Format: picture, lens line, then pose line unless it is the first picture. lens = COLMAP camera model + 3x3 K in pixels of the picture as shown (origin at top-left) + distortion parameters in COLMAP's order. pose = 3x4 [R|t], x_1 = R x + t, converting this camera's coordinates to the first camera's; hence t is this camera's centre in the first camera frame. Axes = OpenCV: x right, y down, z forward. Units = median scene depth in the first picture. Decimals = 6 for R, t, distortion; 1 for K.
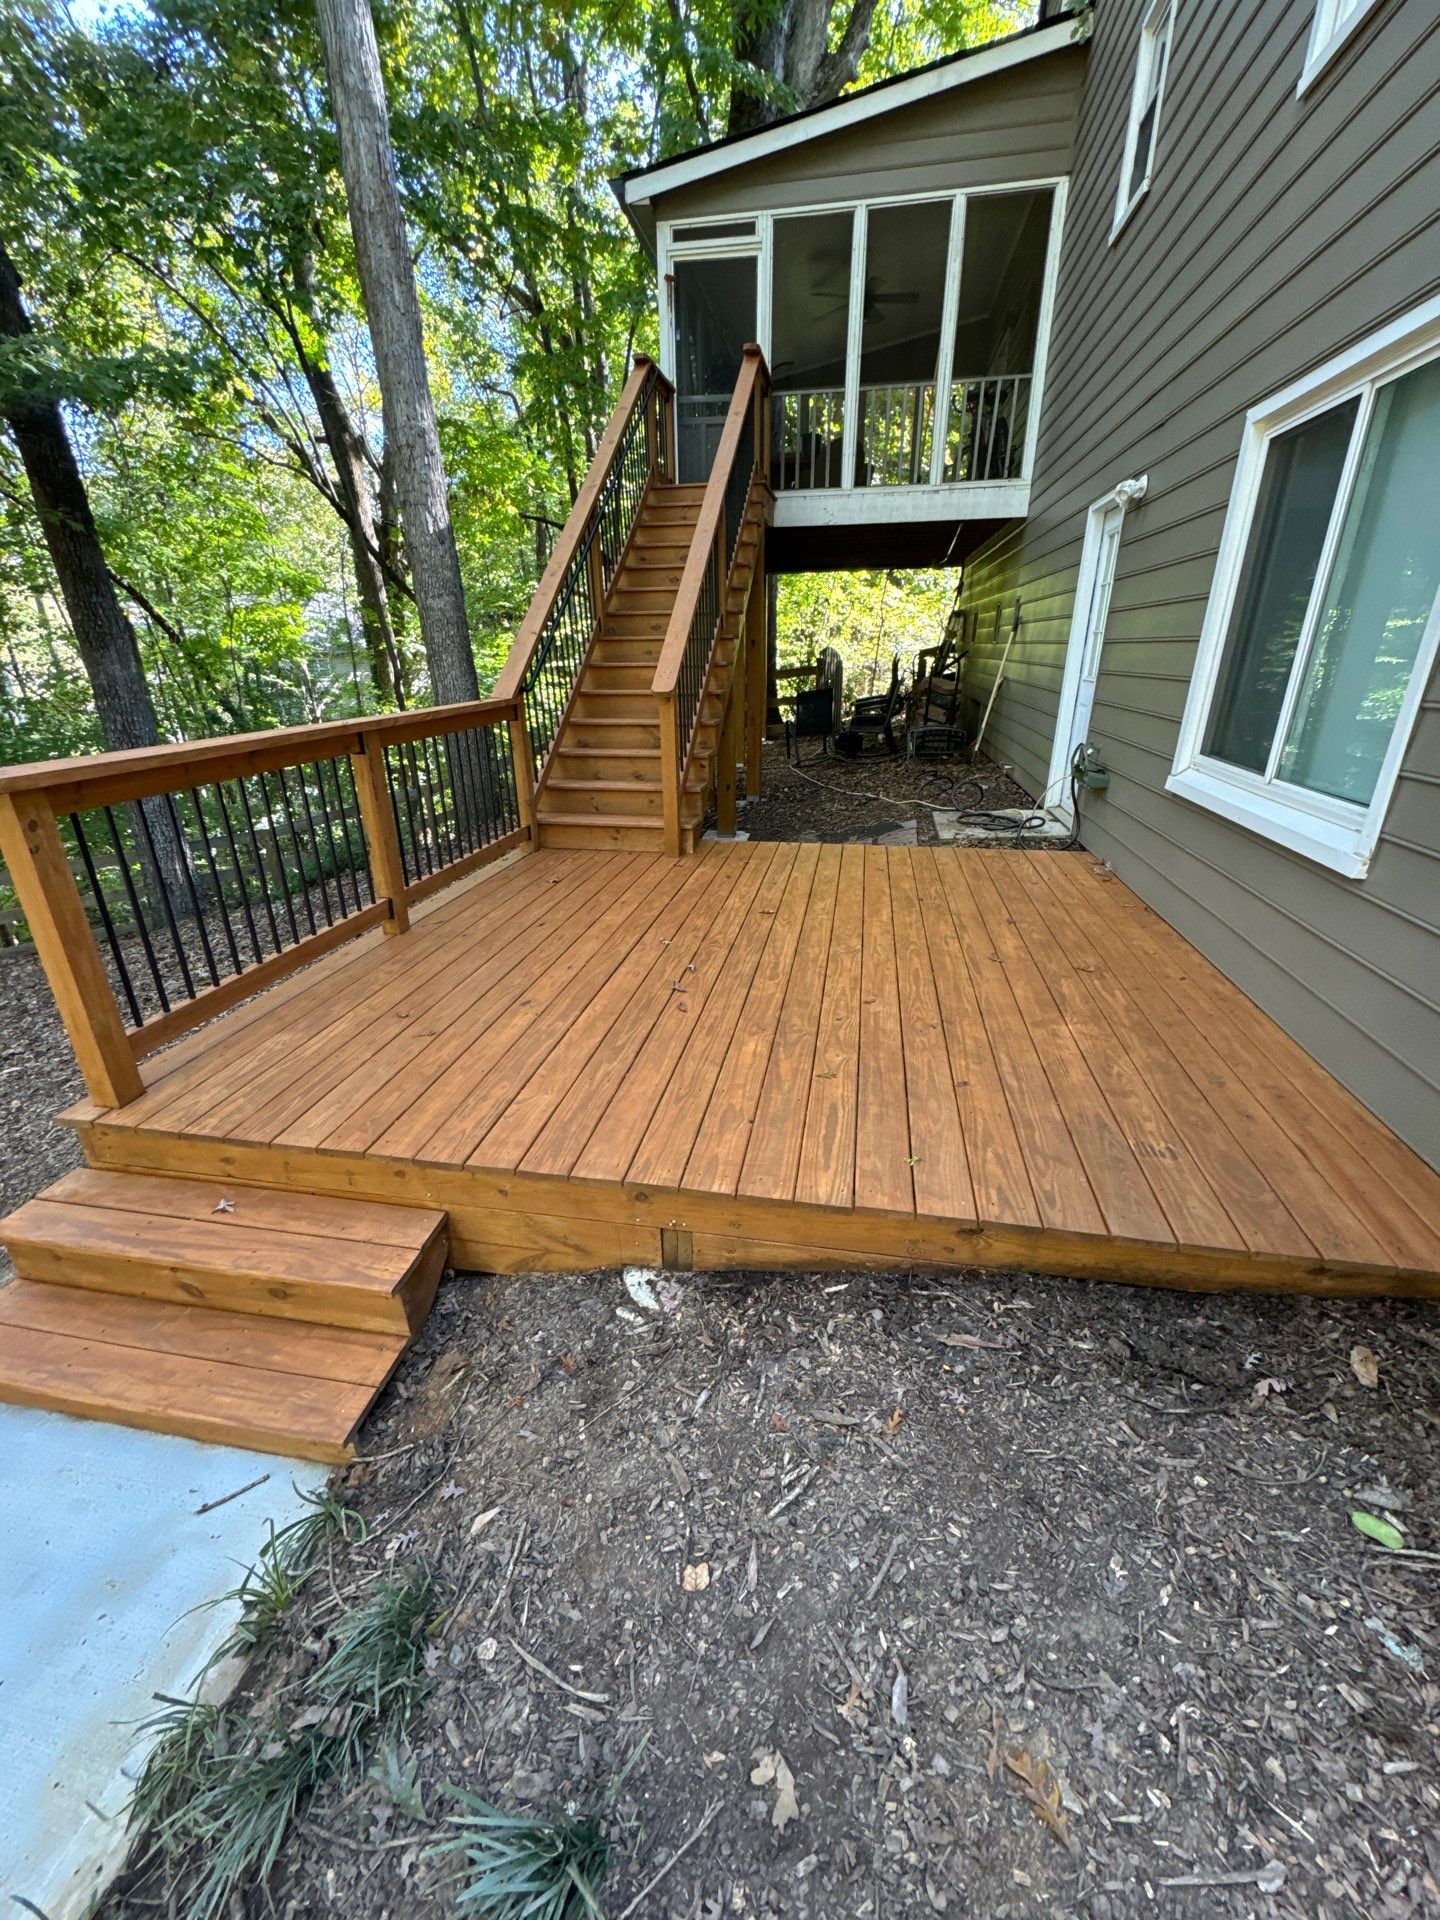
lens RADIAL K [[762.5, 0, 721.1], [0, 762.5, 958.1], [0, 0, 1]] dist [0.001872, 0.000715]
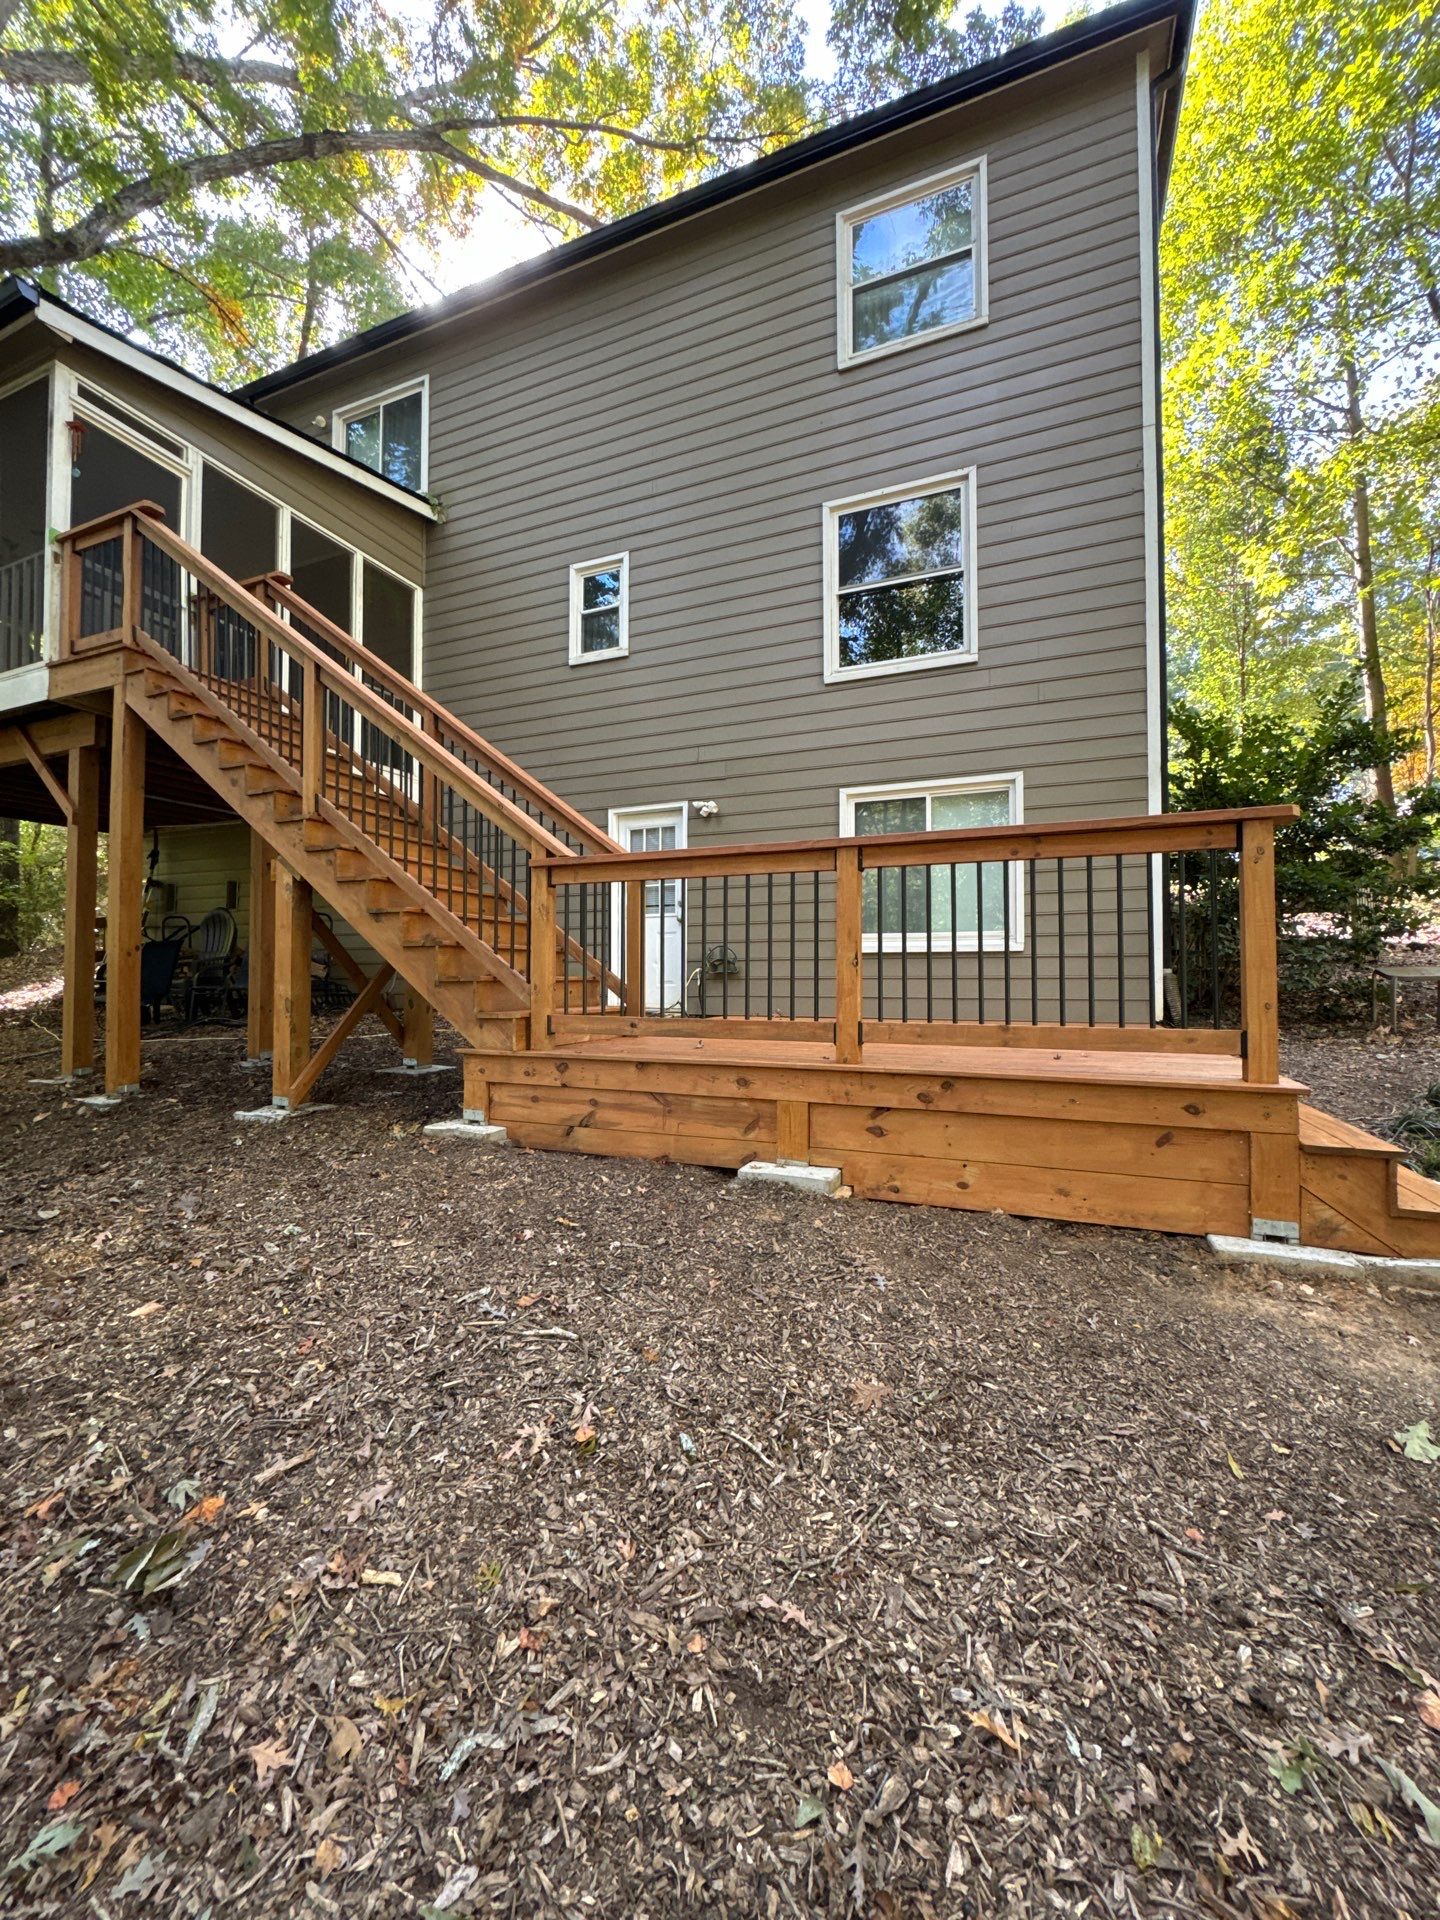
lens RADIAL K [[762.5, 0, 721.1], [0, 762.5, 958.1], [0, 0, 1]] dist [0.001872, 0.000715]
pose [[0.213178, 0.033602, 0.976435, -0.723784], [0.368620, 0.922780, -0.112234, -0.058107], [-0.904806, 0.383860, 0.184330, 0.499879]]
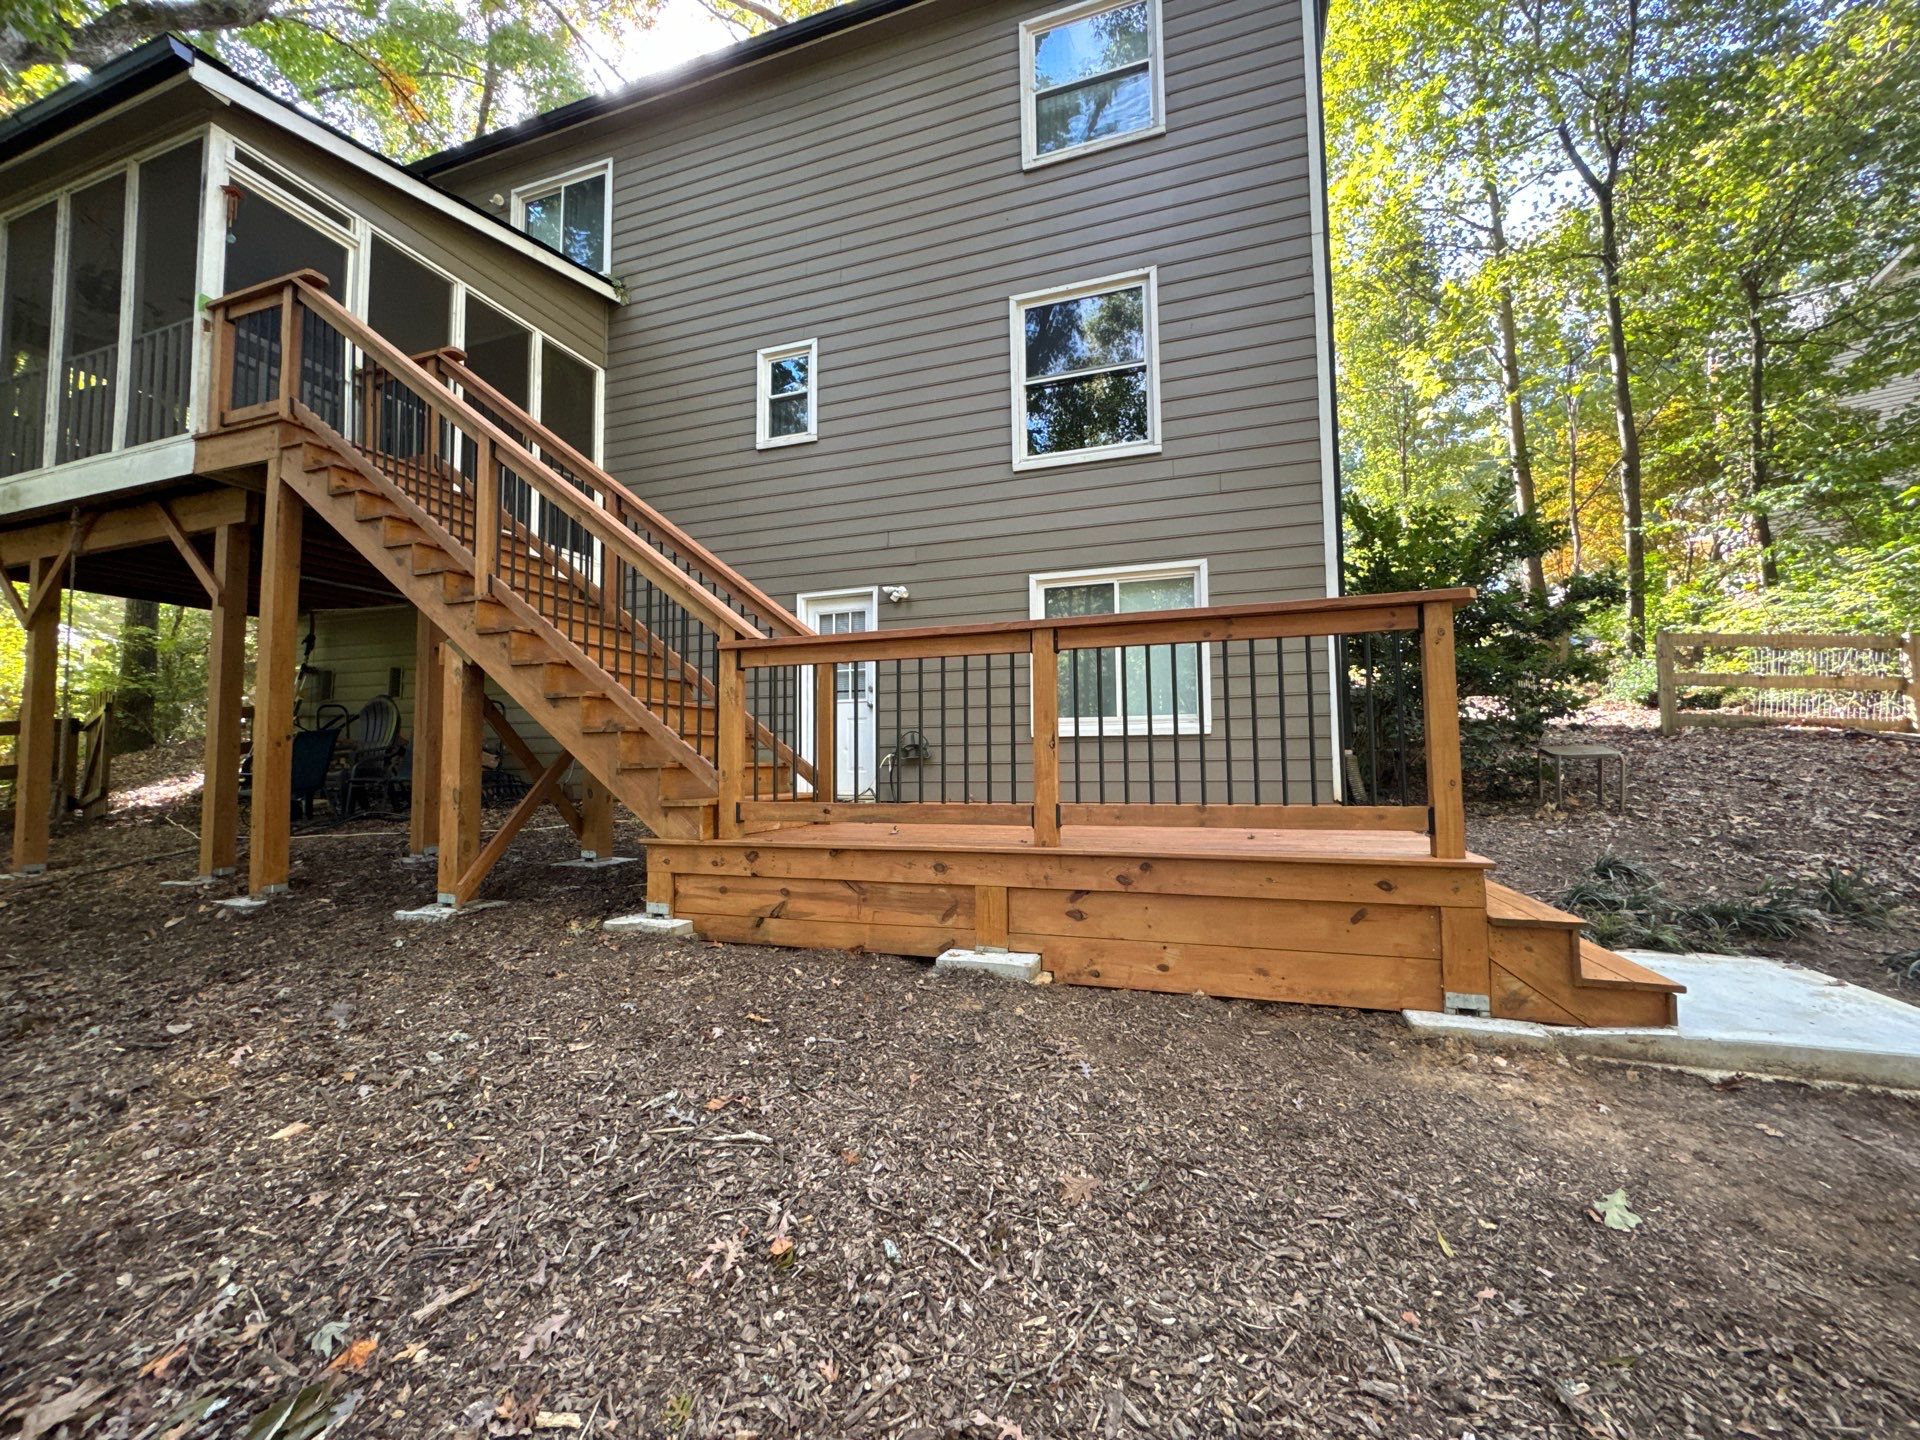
lens RADIAL K [[762.5, 0, 960.0], [0, 762.5, 720.0], [0, 0, 1]] dist [0.001872, 0.000715]
pose [[0.146775, 0.065570, 0.986994, -0.717224], [0.383106, 0.916158, -0.117835, -0.058295], [-0.911969, 0.395418, 0.109349, 0.507850]]
